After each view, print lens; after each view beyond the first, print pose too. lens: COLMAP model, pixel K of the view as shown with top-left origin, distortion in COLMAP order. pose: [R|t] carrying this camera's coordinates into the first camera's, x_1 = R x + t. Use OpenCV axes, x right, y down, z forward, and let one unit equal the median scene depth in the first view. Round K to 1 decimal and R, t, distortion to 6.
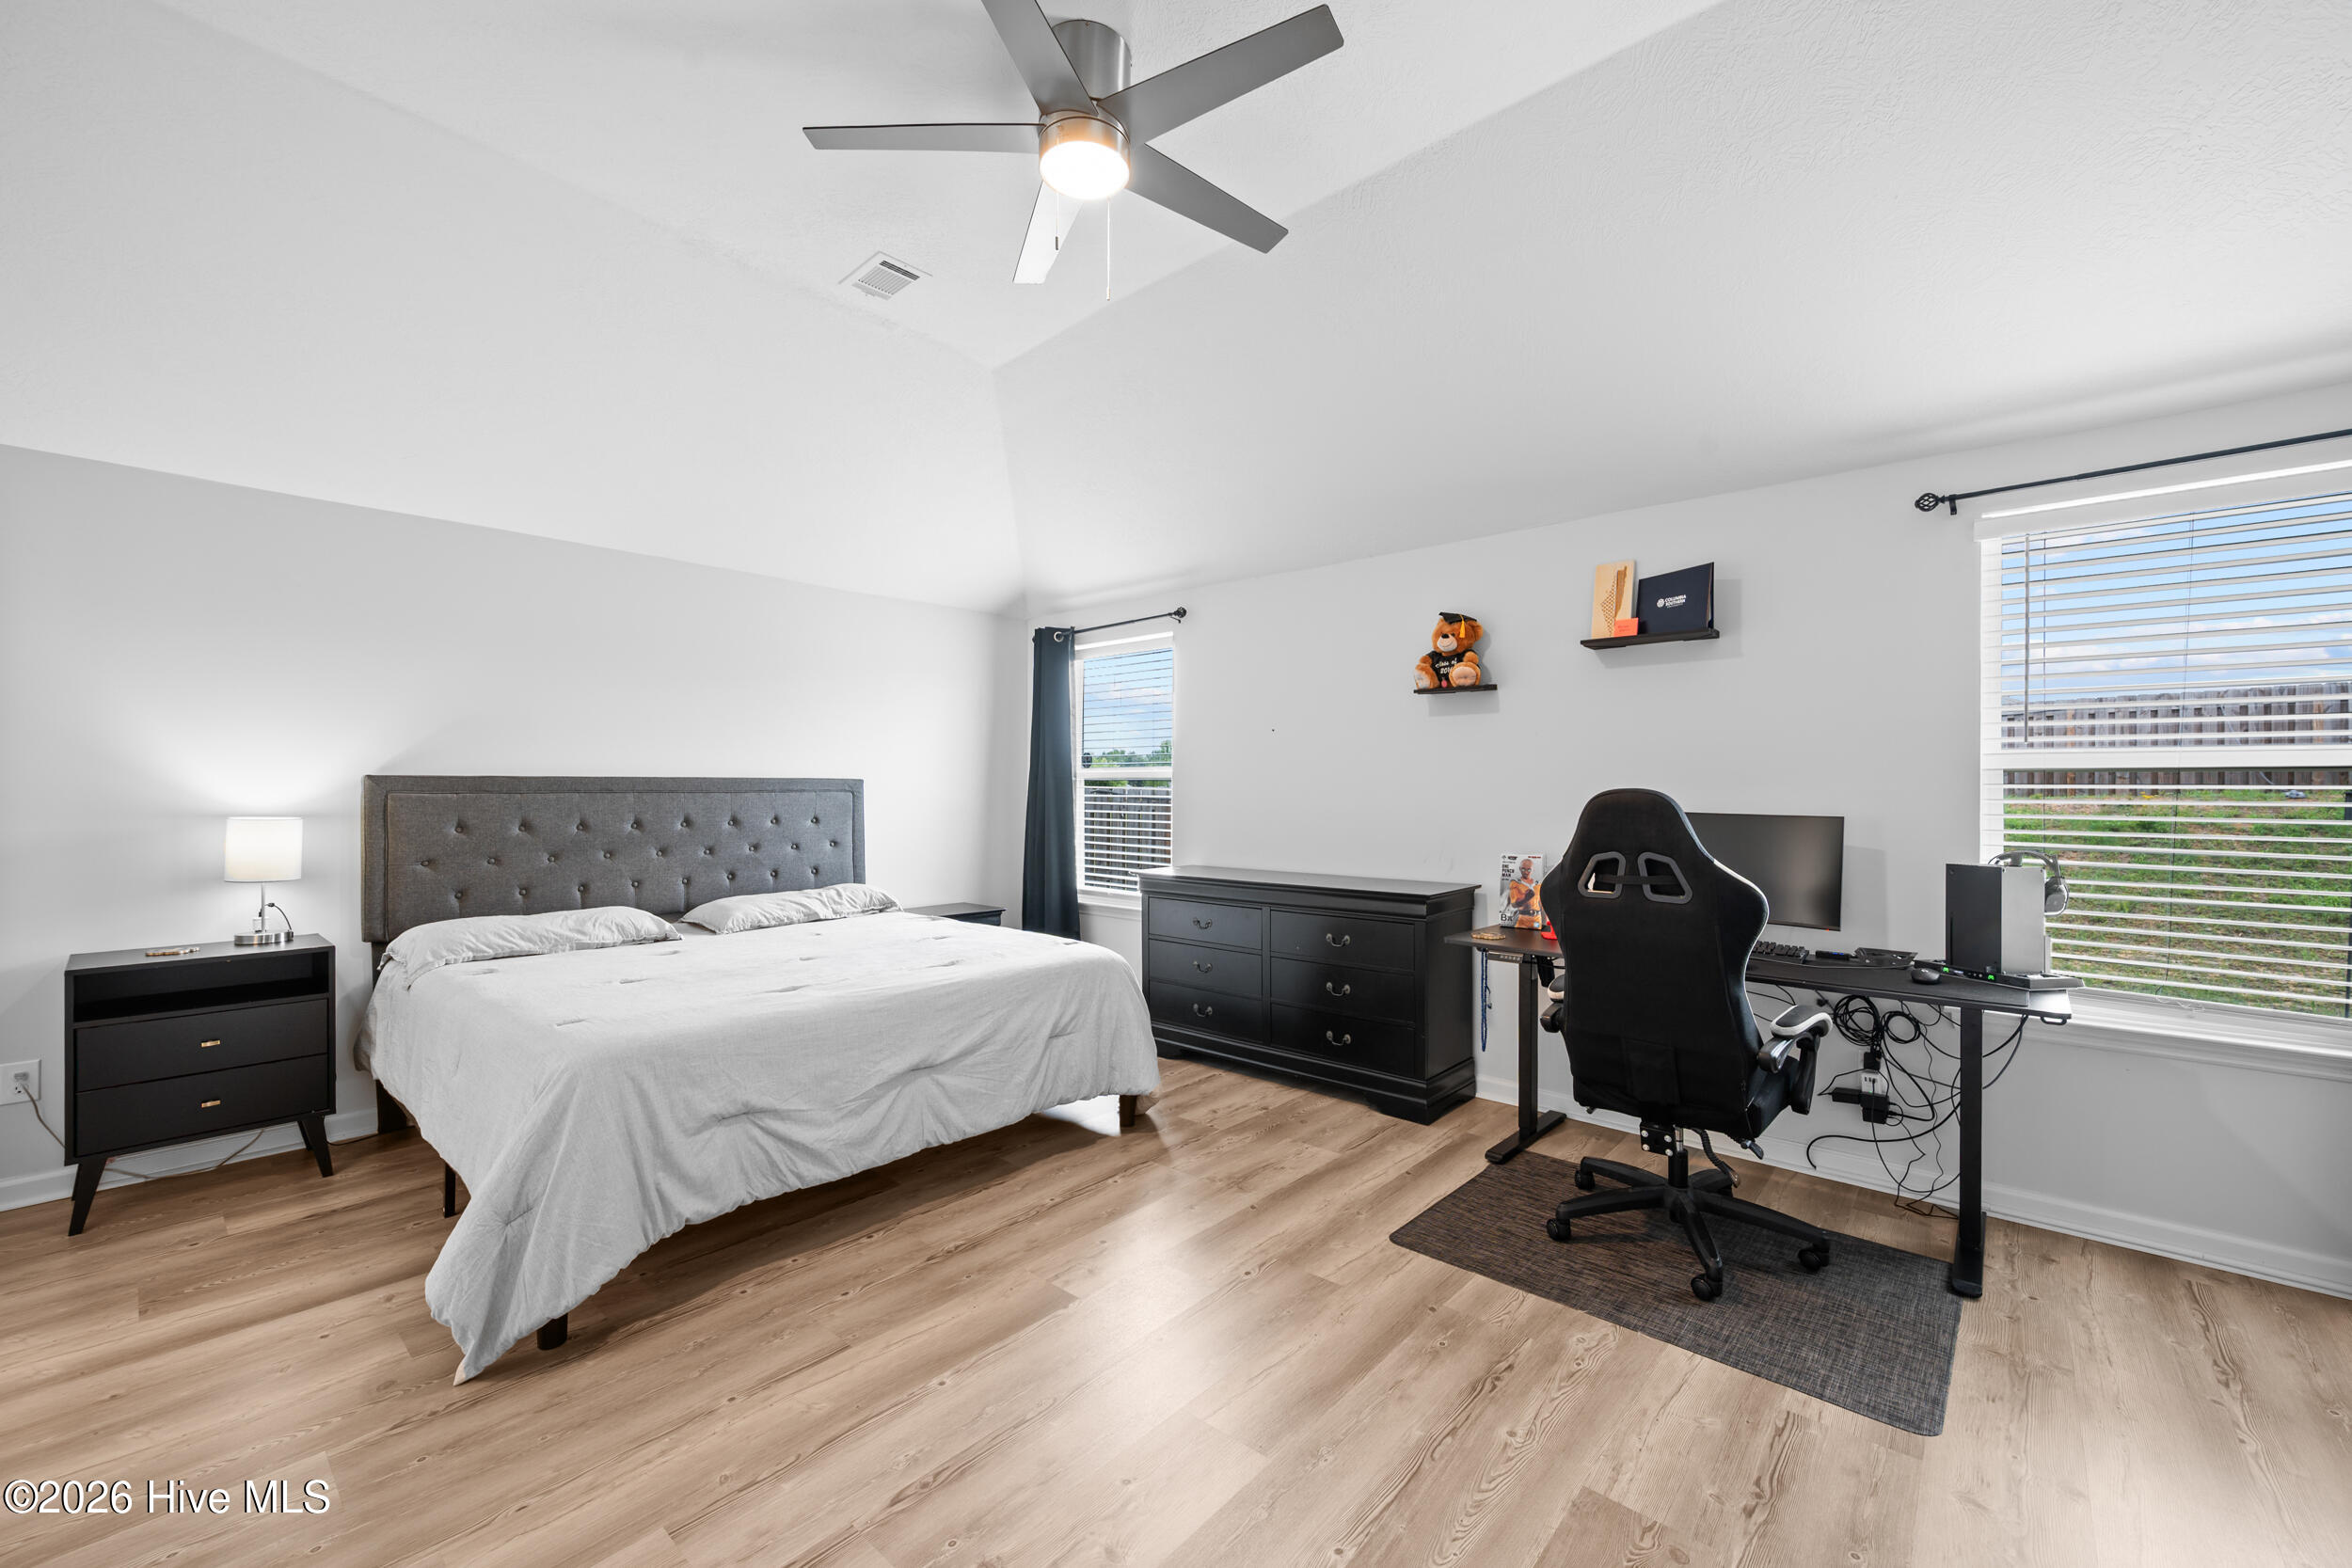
lens RADIAL K [[933.4, 0, 1181.0], [0, 933.4, 785.5], [0, 0, 1]] dist [0.001557, 0.000150]
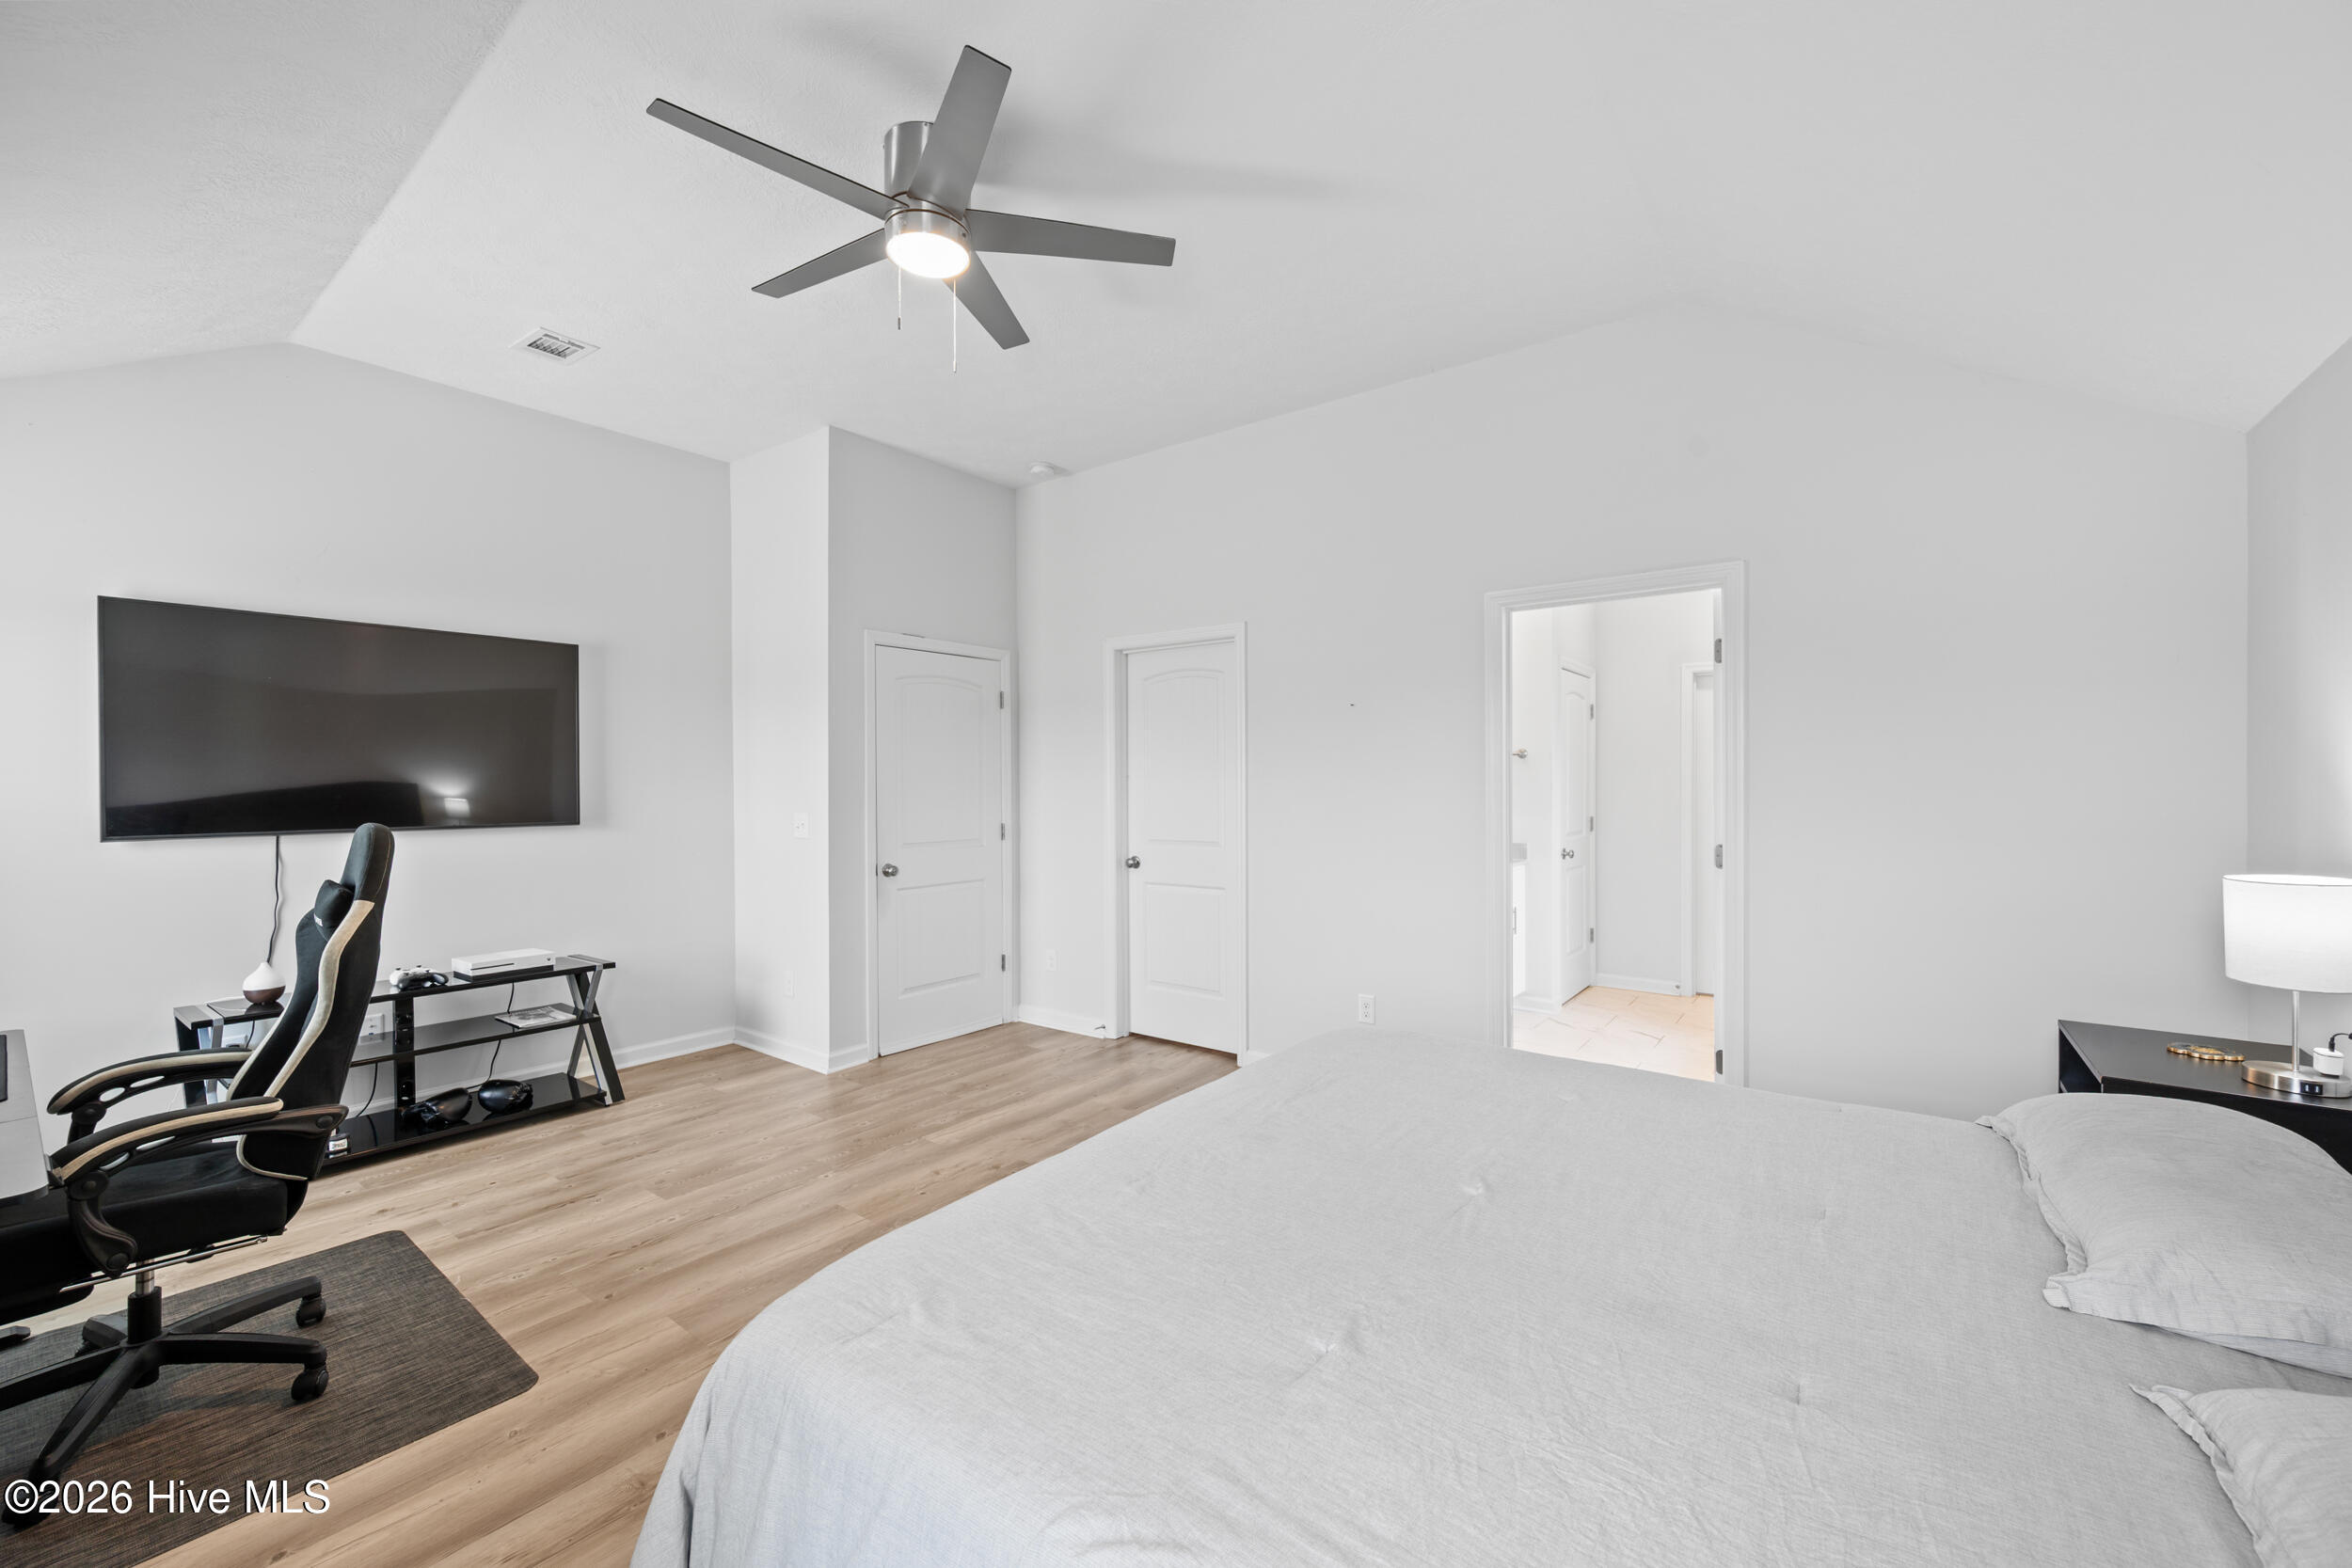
lens RADIAL K [[933.4, 0, 1173.1], [0, 933.4, 784.5], [0, 0, 1]] dist [0.001557, 0.000150]
pose [[-0.998180, 0.001838, -0.060282, -0.361896], [0.002136, 0.999986, -0.004867, -0.030805], [0.060273, -0.004987, -0.998169, 2.397606]]
